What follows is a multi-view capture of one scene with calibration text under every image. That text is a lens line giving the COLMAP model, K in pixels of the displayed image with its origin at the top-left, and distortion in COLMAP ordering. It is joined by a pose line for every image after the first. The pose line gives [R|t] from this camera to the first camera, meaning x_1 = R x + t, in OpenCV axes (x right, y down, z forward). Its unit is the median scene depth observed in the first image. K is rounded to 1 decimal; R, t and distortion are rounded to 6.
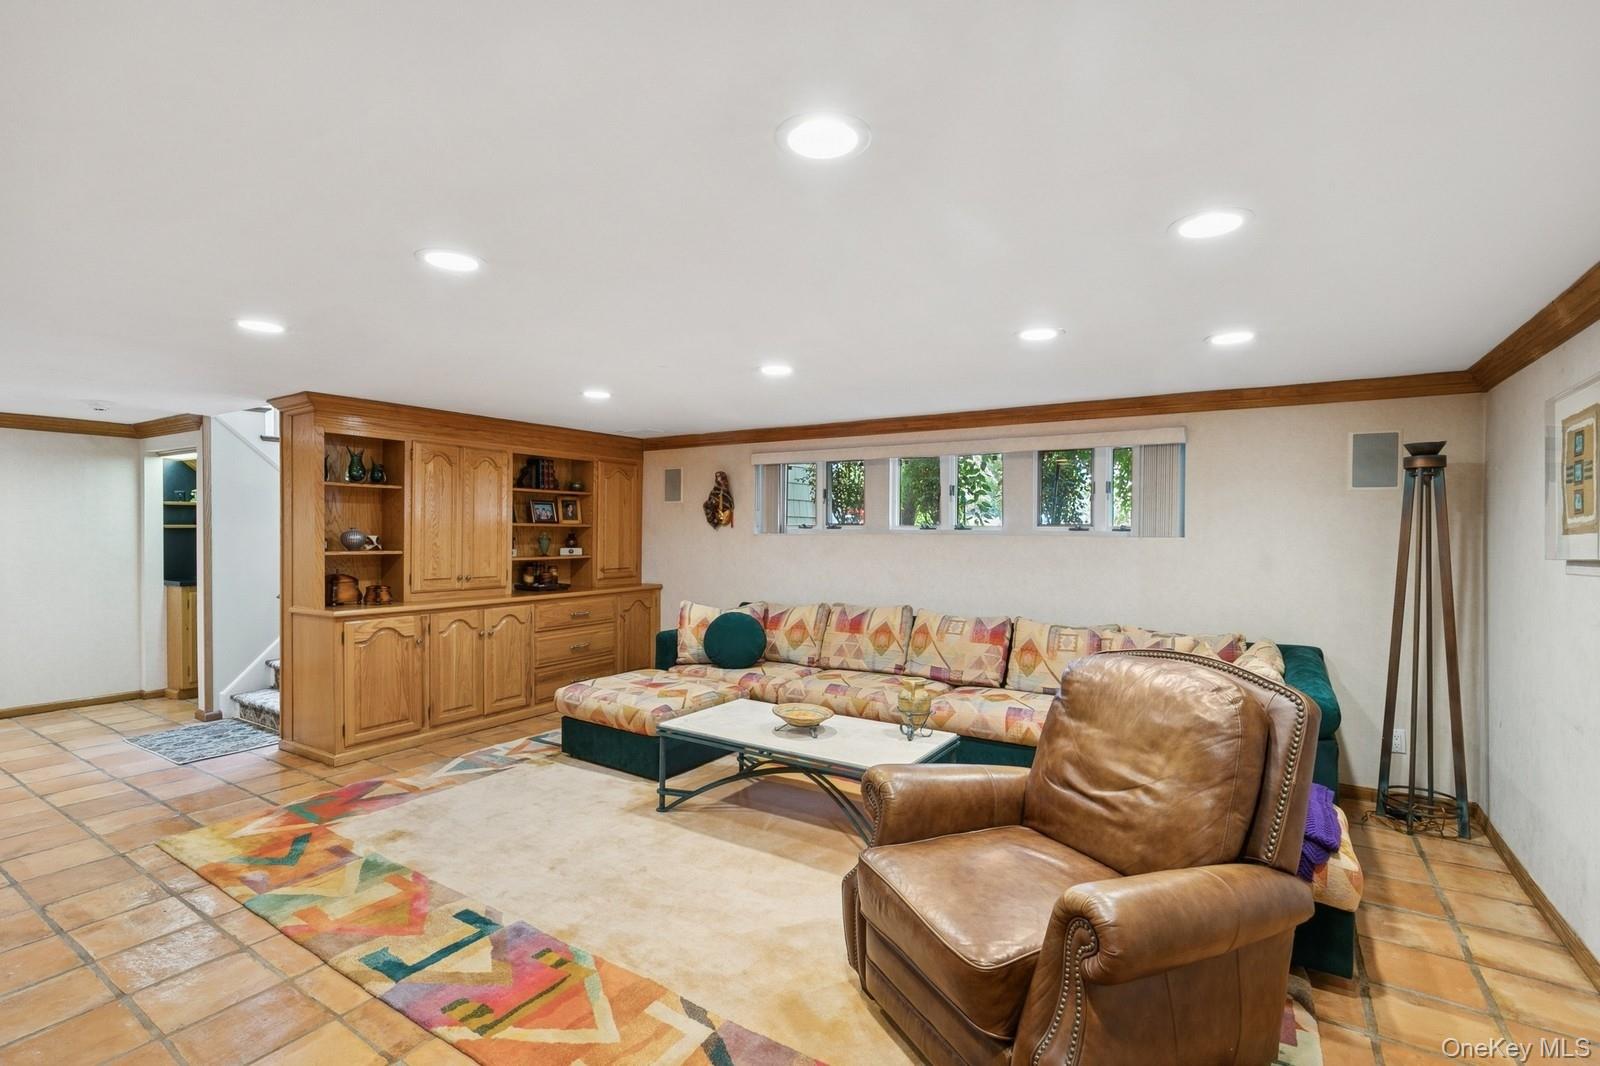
lens RADIAL K [[726.7, 0, 796.7], [0, 726.7, 549.2], [0, 0, 1]] dist [-0.000094, -0.000279]
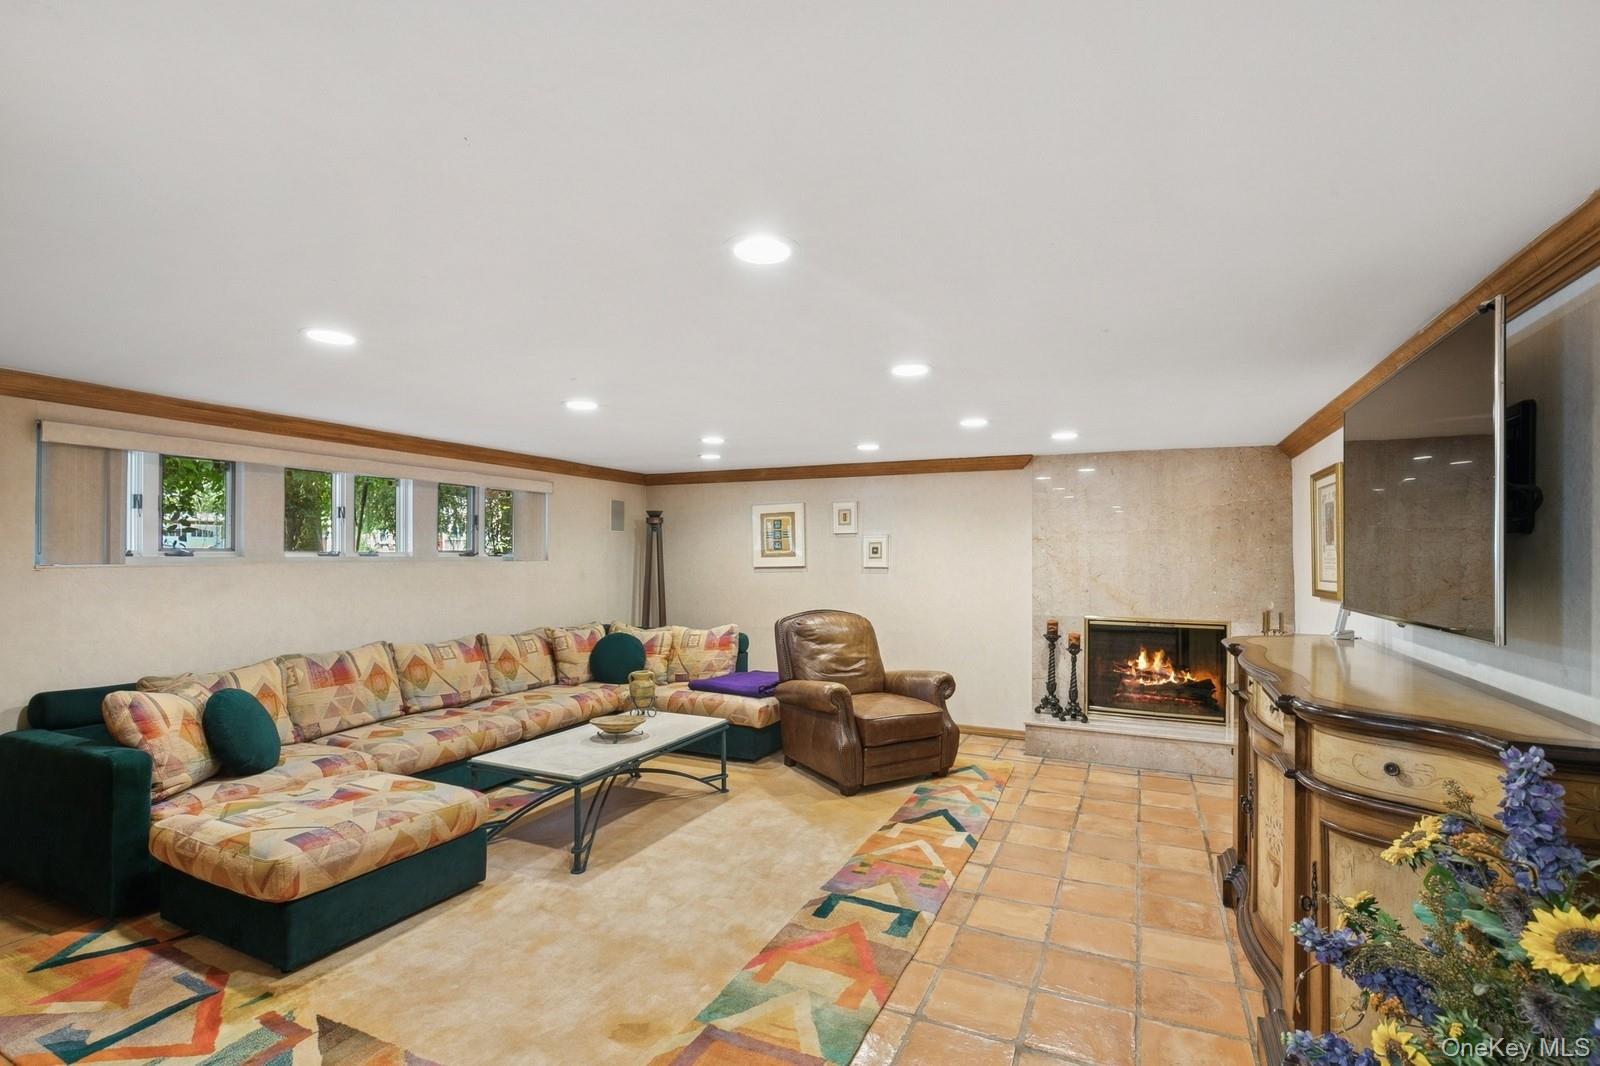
lens RADIAL K [[726.7, 0, 796.7], [0, 726.7, 549.2], [0, 0, 1]] dist [-0.000094, -0.000279]
pose [[-0.123932, 0.003616, 0.992284, -0.865440], [0.026409, 0.999651, -0.000344, -0.023268], [-0.991939, 0.026163, -0.123984, 0.653606]]
